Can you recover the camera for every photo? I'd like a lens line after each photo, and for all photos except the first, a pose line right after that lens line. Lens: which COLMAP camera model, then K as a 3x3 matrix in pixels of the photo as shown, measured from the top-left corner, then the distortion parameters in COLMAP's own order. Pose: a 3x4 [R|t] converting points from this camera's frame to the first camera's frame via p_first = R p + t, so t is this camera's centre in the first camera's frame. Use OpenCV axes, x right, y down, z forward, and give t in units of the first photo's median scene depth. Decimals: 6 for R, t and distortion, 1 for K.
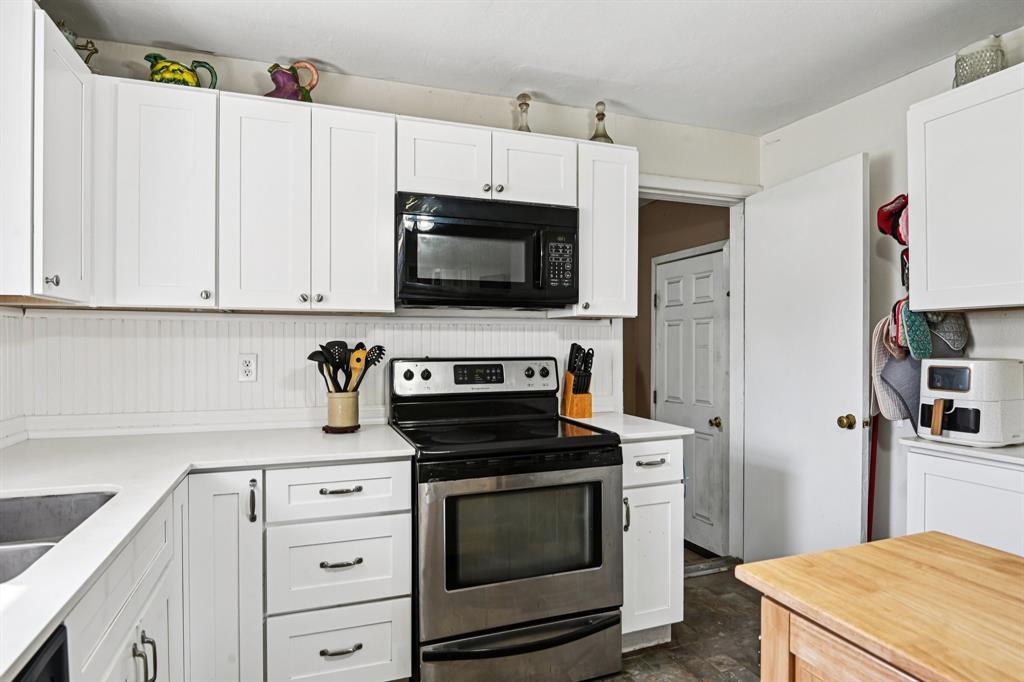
lens RADIAL K [[579.9, 0, 512.9], [0, 579.9, 346.2], [0, 0, 1]] dist [-0.018278, -0.000179]
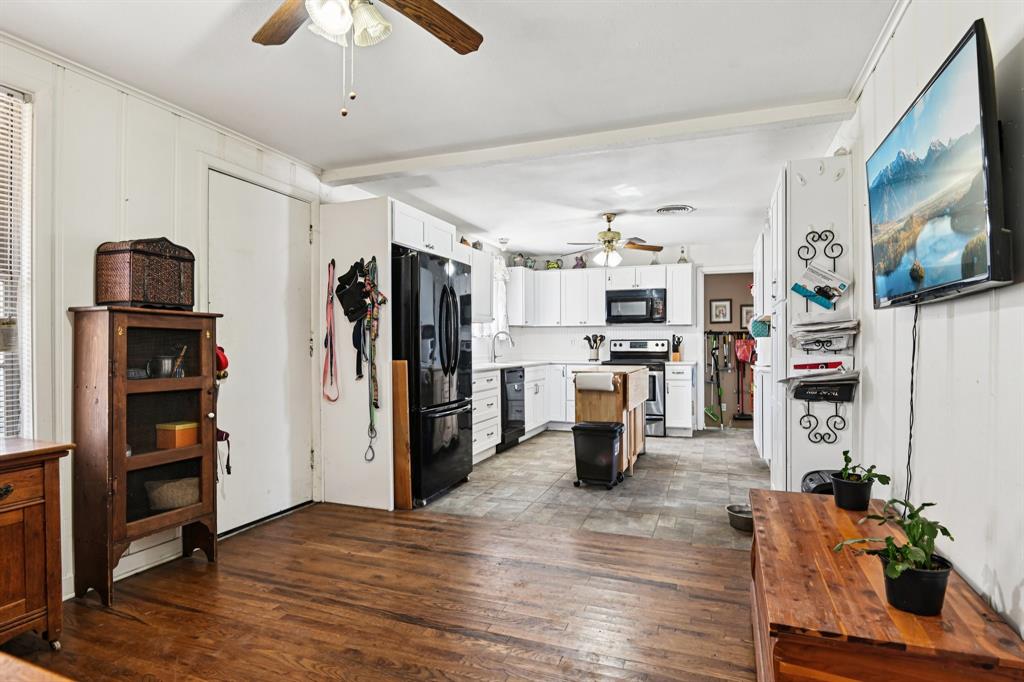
lens RADIAL K [[544.6, 0, 514.8], [0, 544.6, 350.1], [0, 0, 1]] dist [0.000201, -0.015624]
pose [[0.745953, 0.005638, -0.665975, 1.465251], [-0.002650, 0.999981, 0.005498, 0.065960], [0.665994, -0.002337, 0.745954, -1.675633]]
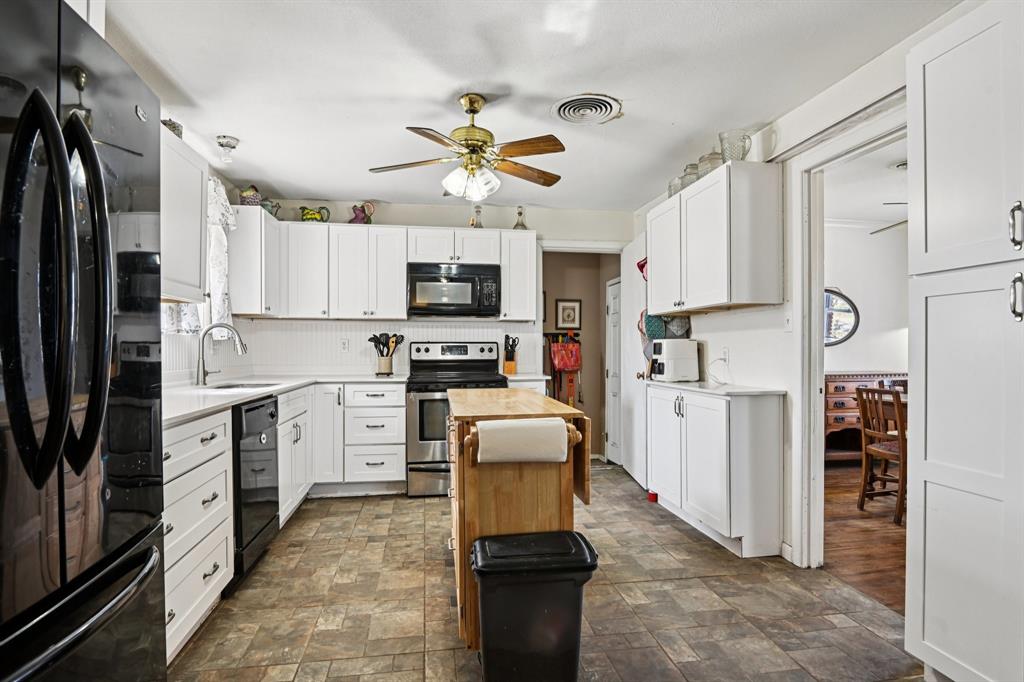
lens RADIAL K [[544.6, 0, 514.8], [0, 544.6, 350.1], [0, 0, 1]] dist [0.000201, -0.015624]
pose [[0.979539, 0.000029, -0.201254, 0.559033], [-0.000724, 0.999994, -0.003379, 0.058785], [0.201253, 0.003456, 0.979533, -0.838150]]
